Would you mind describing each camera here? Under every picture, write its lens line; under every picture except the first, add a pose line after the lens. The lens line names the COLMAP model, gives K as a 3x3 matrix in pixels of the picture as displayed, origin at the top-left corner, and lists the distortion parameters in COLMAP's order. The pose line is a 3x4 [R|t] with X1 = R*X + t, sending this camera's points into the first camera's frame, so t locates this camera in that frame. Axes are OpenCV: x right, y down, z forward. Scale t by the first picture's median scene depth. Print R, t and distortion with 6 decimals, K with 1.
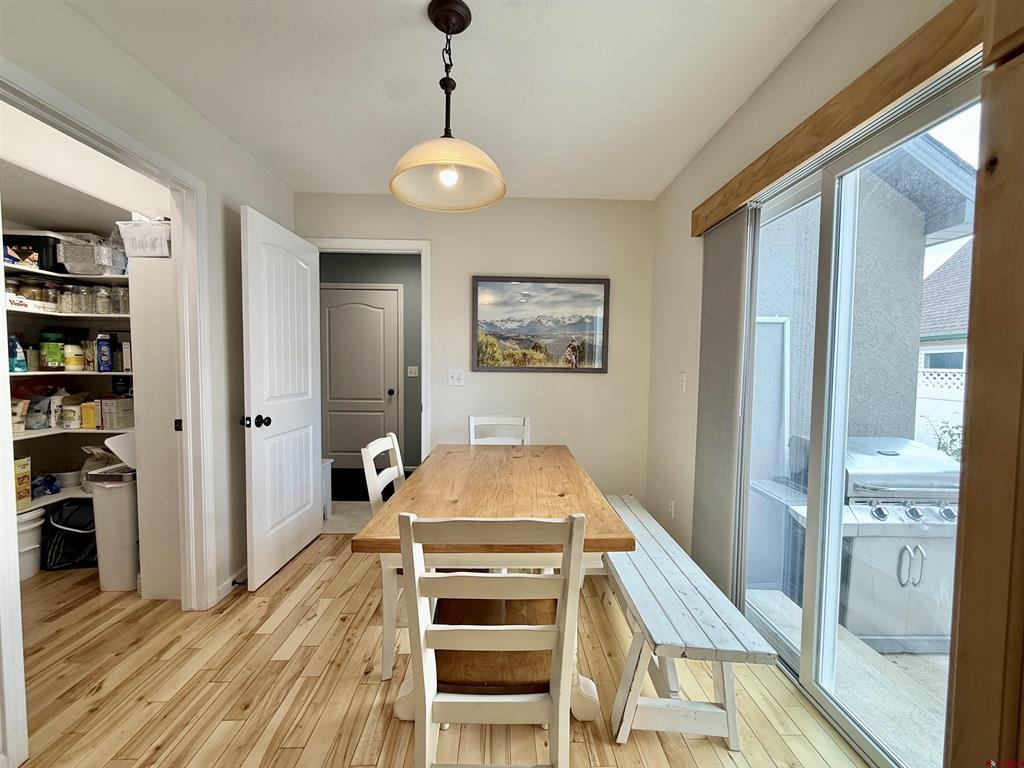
lens RADIAL K [[409.4, 0, 514.6], [0, 409.4, 384.1], [0, 0, 1]] dist [0.000726, 0.000070]
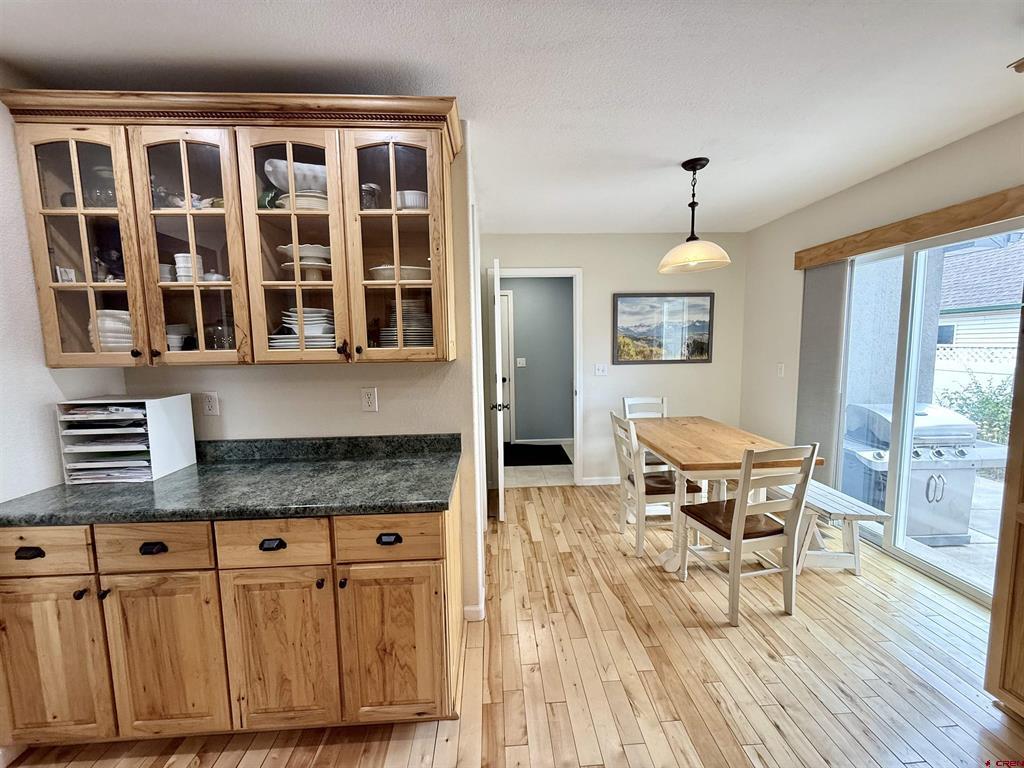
lens RADIAL K [[409.4, 0, 514.6], [0, 409.4, 384.1], [0, 0, 1]] dist [0.000726, 0.000070]
pose [[0.999236, -0.032275, 0.022047, -0.564734], [0.031057, 0.998084, 0.053514, -0.060777], [-0.023732, -0.052789, 0.998324, -0.417587]]
